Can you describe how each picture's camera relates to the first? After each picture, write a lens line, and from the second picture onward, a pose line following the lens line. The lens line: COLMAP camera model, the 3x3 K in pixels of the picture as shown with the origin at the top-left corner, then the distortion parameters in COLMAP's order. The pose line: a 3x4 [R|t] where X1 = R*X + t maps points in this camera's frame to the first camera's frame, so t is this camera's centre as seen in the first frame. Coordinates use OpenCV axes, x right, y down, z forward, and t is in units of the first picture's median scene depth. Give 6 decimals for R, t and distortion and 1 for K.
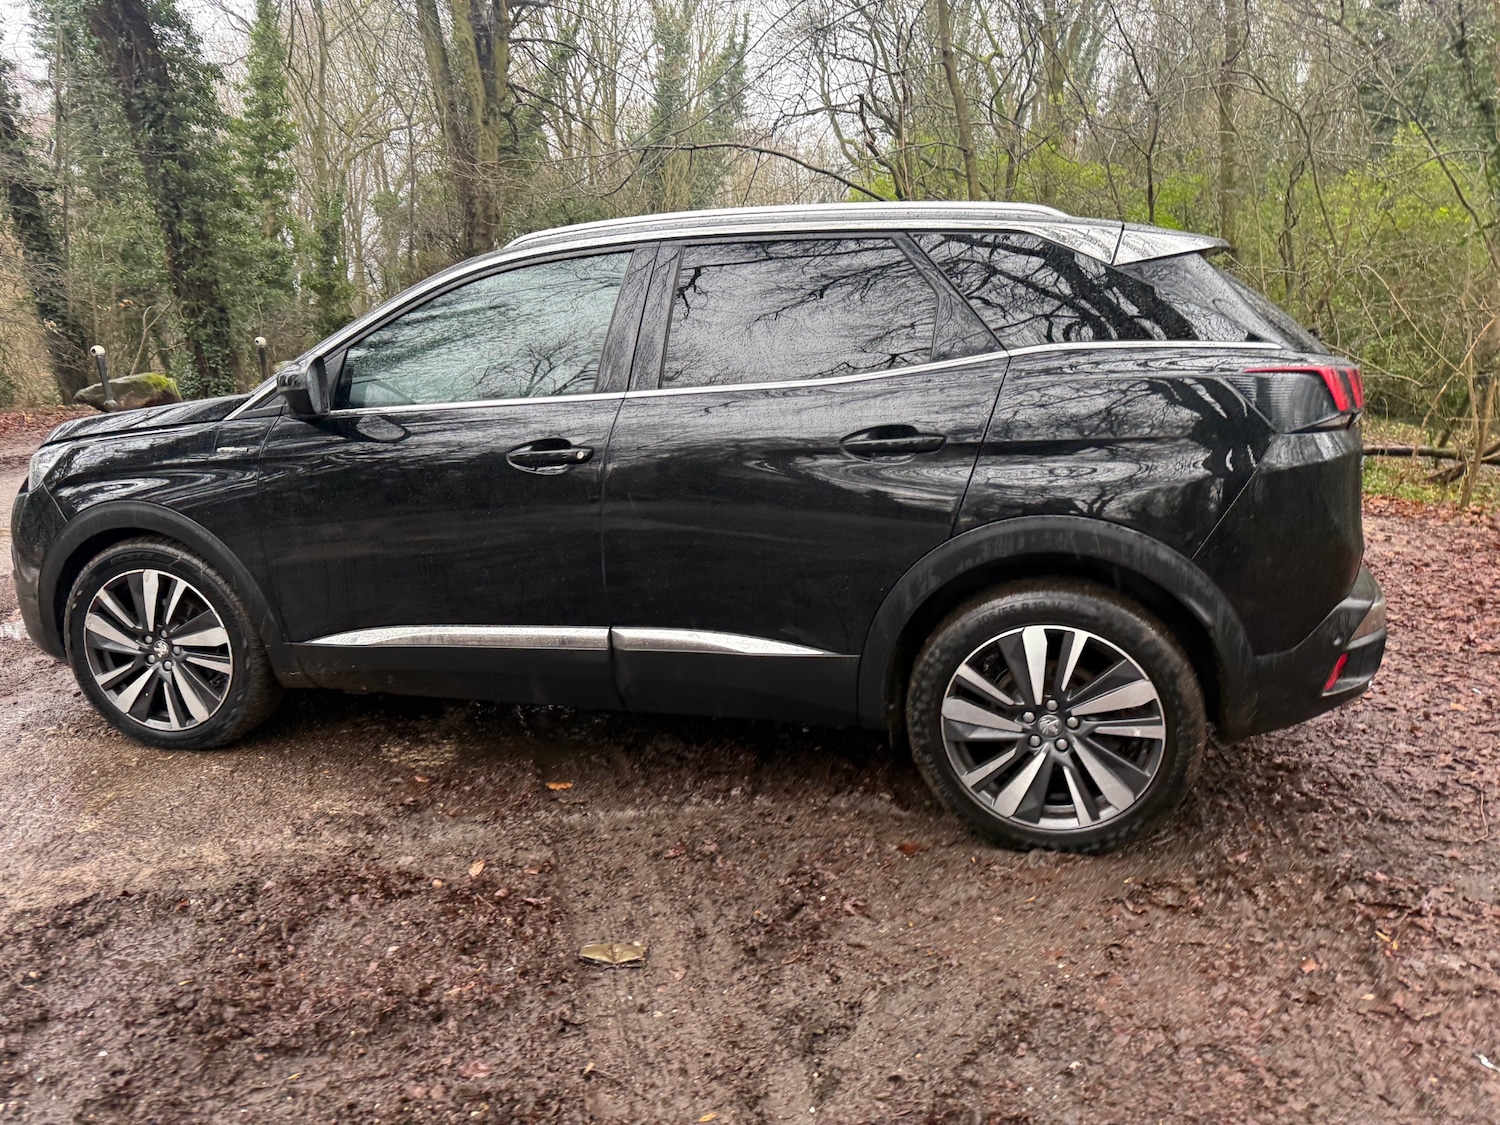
lens RADIAL K [[1060.5, 0, 740.6], [0, 1060.5, 561.2], [0, 0, 1]] dist [0.040697, -0.051420]
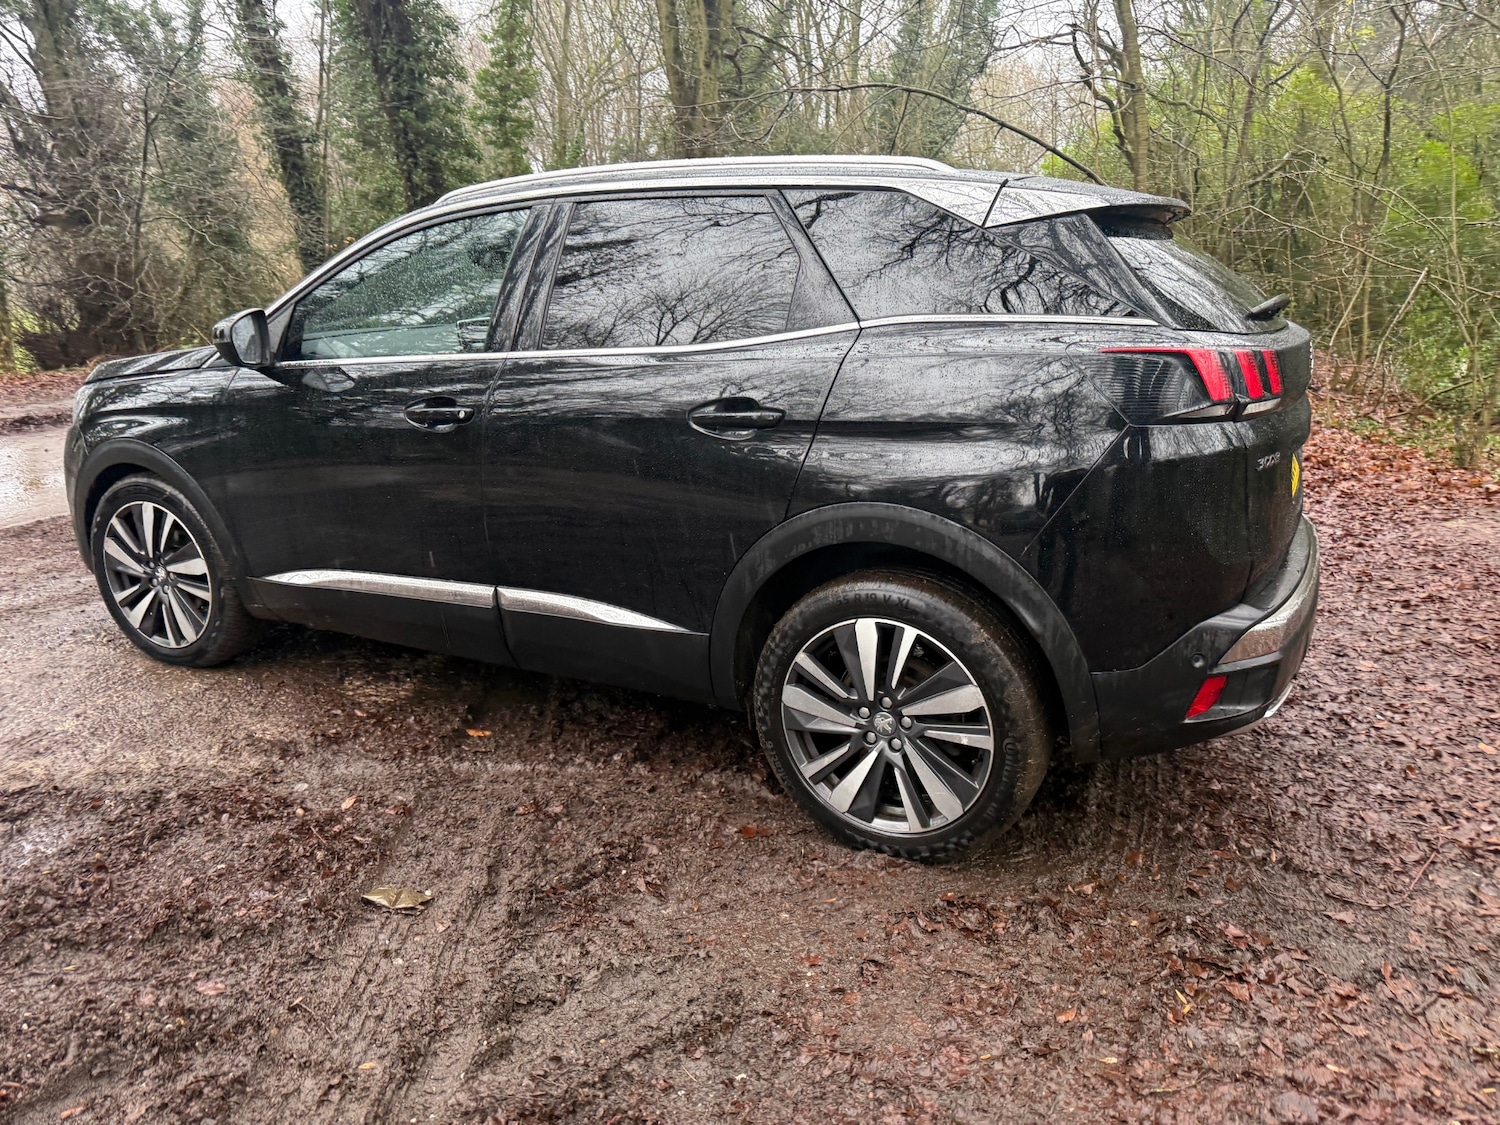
lens RADIAL K [[1060.7, 0, 735.7], [0, 1060.7, 573.5], [0, 0, 1]] dist [0.041598, -0.049090]
pose [[0.974580, 0.071041, -0.212480, 0.342341], [-0.058538, 0.996194, 0.064575, -0.030834], [0.216259, -0.050495, 0.975029, 0.057550]]
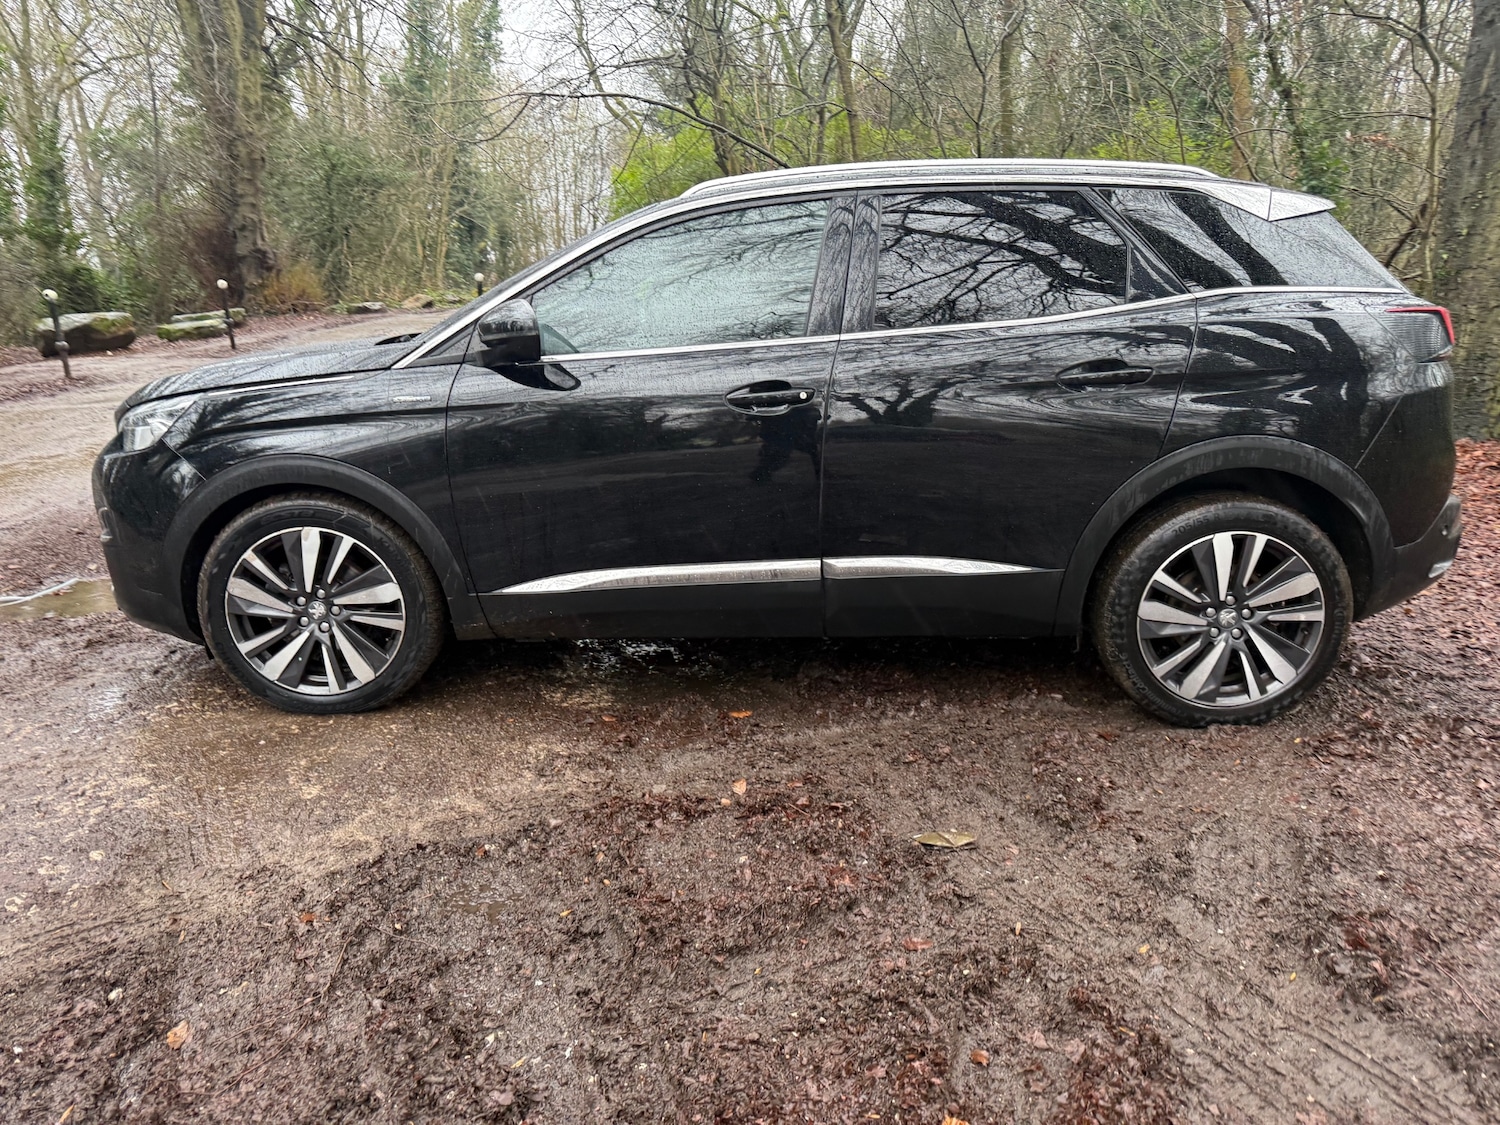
lens RADIAL K [[1061.4, 0, 728.2], [0, 1061.4, 567.7], [0, 0, 1]] dist [0.032201, -0.033573]
pose [[0.973282, -0.053495, 0.223294, -0.489741], [0.044121, 0.997931, 0.046764, 0.019283], [-0.225334, -0.035662, 0.973629, -0.017493]]
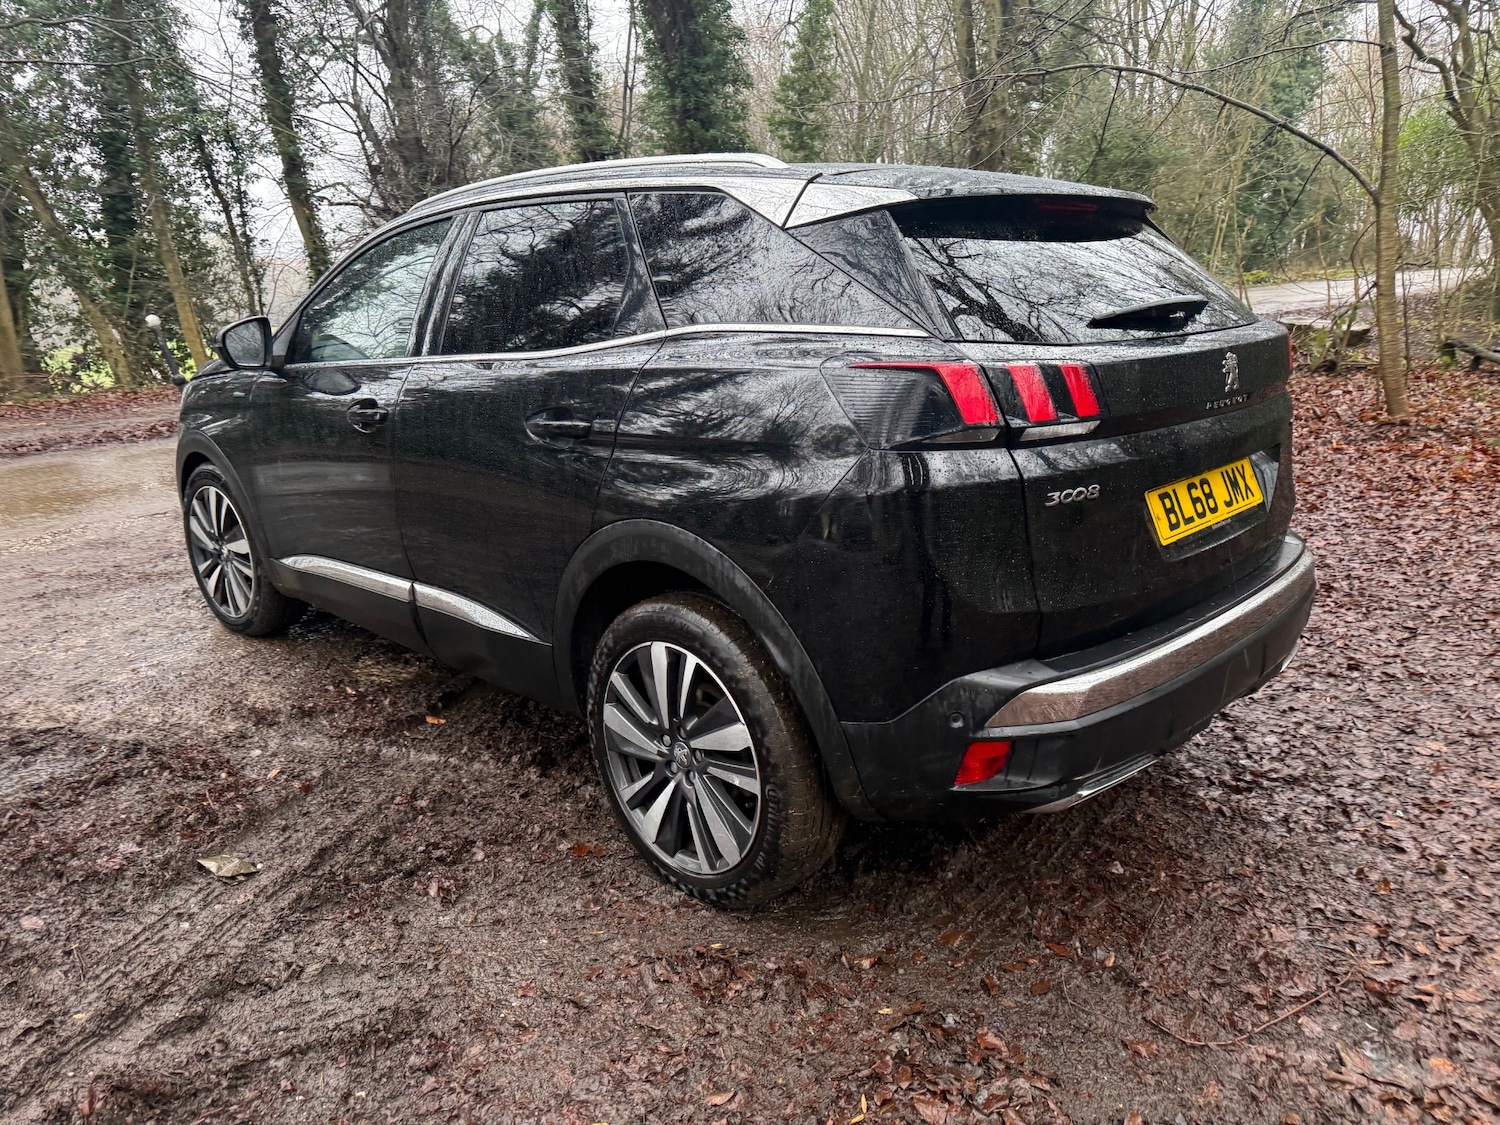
lens RADIAL K [[1061.4, 0, 728.2], [0, 1061.4, 567.7], [0, 0, 1]] dist [0.032201, -0.033573]
pose [[0.869204, 0.127610, -0.477704, 0.707756], [-0.099370, 0.991494, 0.084052, -0.077098], [0.484366, -0.025589, 0.874491, 0.238044]]
